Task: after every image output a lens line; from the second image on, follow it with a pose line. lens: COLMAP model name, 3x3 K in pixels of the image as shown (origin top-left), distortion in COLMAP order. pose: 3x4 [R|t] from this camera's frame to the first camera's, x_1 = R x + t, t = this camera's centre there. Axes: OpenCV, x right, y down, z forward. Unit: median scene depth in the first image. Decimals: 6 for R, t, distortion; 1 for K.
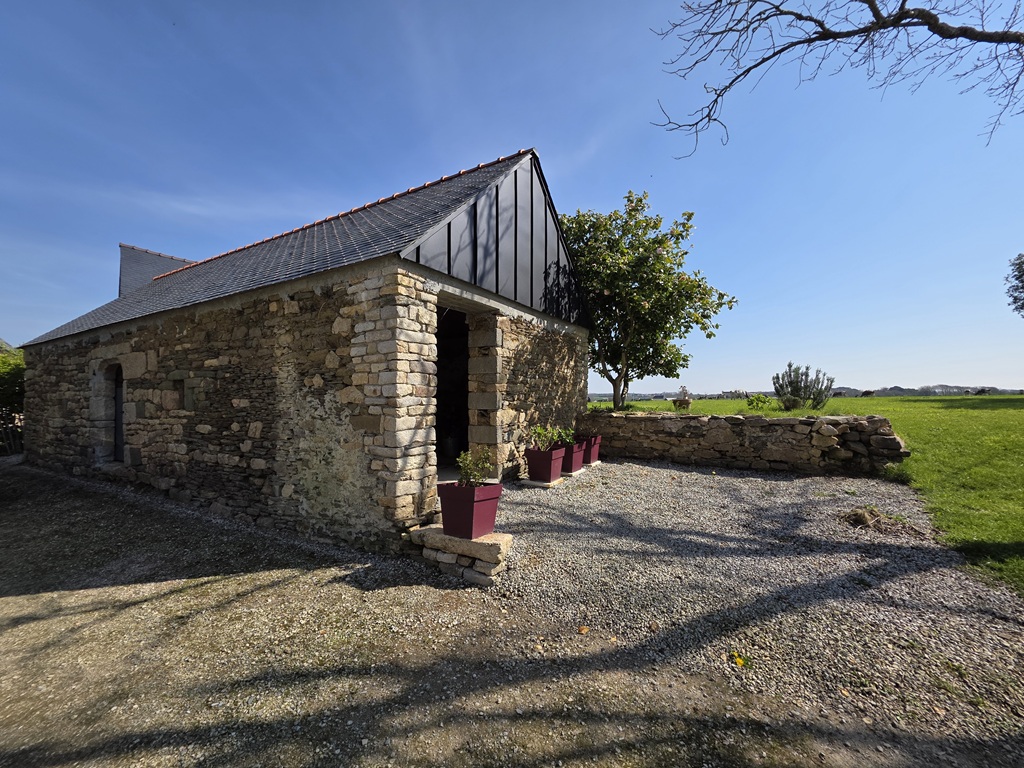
lens RADIAL K [[406.8, 0, 512.0], [0, 406.8, 384.0], [0, 0, 1]] dist [-0.000370, -0.000026]
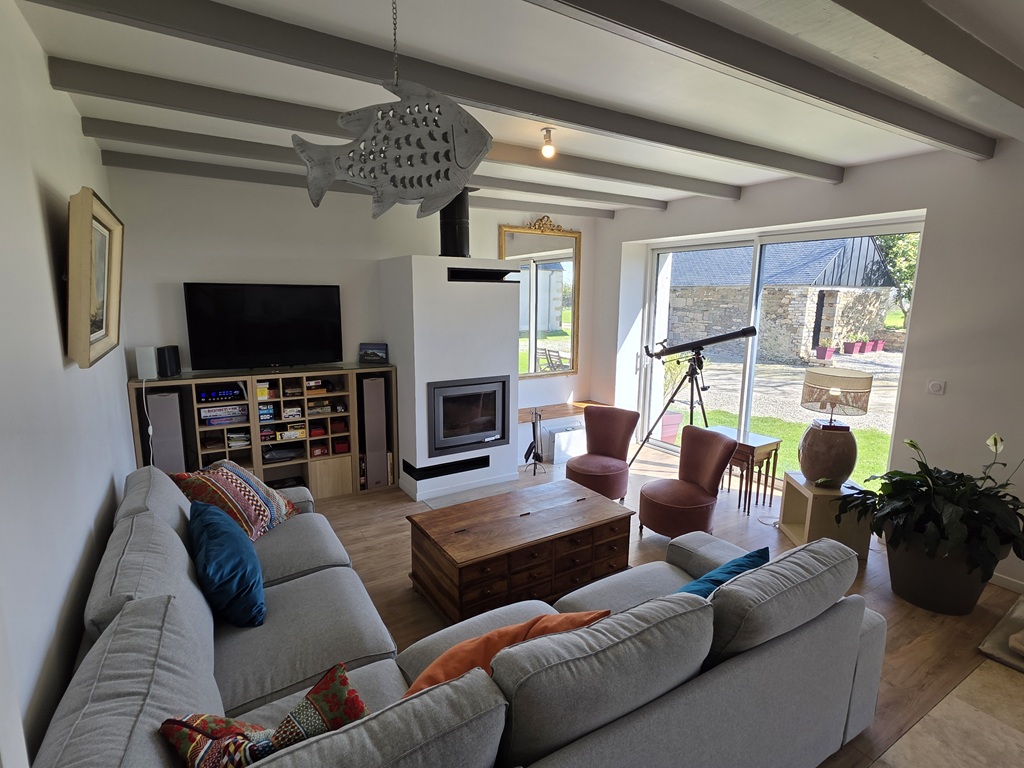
lens RADIAL K [[512.4, 0, 512.0], [0, 512.4, 384.0], [0, 0, 1]] dist [0.001166, 0.000118]
pose [[0.851561, 0.113415, -0.511841, -0.069873], [-0.001427, 0.976817, 0.214072, -0.292117], [0.524254, -0.181565, 0.831981, -3.026048]]
